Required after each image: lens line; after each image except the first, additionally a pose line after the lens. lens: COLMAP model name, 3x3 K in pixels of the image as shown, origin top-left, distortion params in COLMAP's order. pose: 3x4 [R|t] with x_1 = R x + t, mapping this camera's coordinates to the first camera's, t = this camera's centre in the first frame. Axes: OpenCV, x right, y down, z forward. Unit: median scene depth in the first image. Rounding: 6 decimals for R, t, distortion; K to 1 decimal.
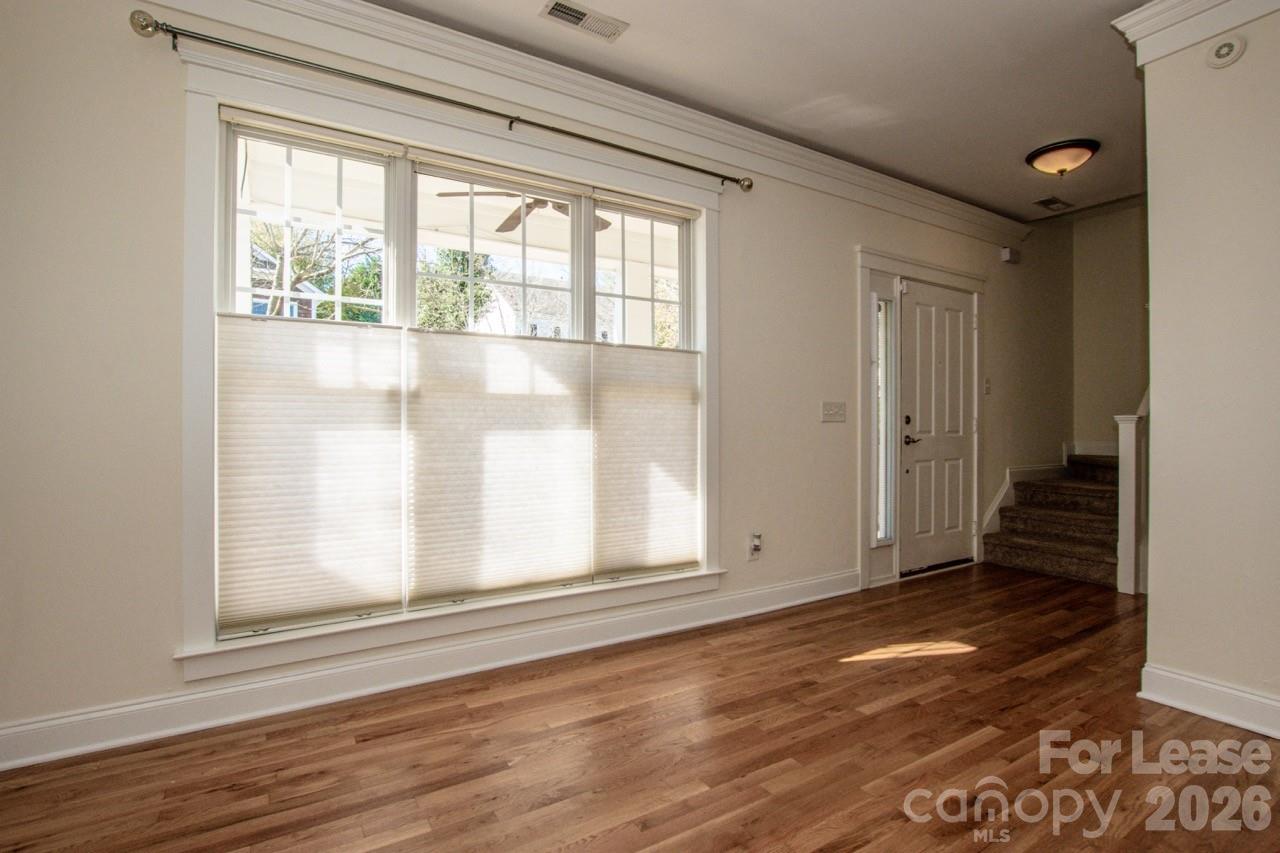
lens RADIAL K [[605.7, 0, 639.5], [0, 605.7, 426.9], [0, 0, 1]] dist [-0.029548, -0.000504]
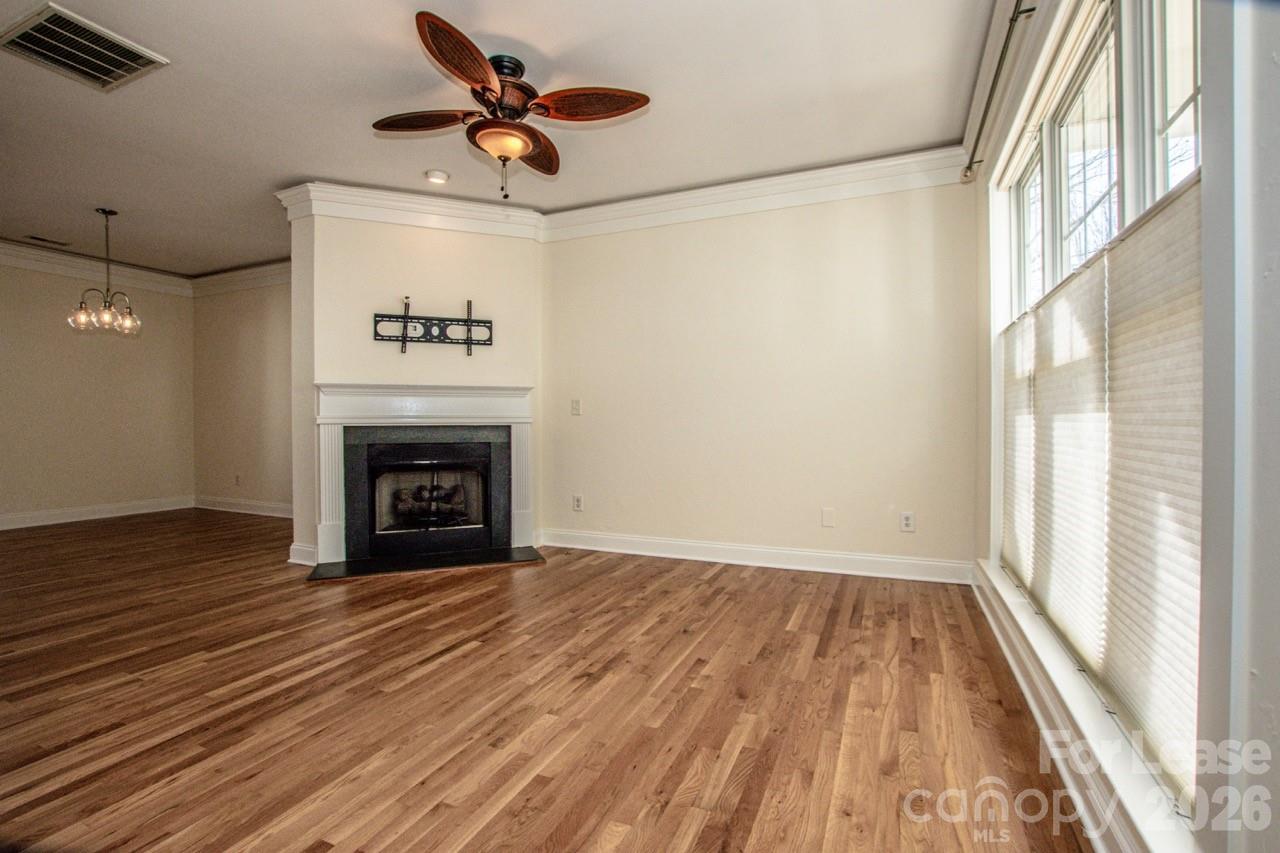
lens RADIAL K [[571.8, 0, 641.7], [0, 571.8, 424.0], [0, 0, 1]] dist [-0.001791, -0.000019]
pose [[-0.829159, 0.010434, -0.558915, 0.807290], [0.008749, 0.999946, 0.005689, 0.011557], [0.558944, -0.000173, -0.829205, 1.763659]]
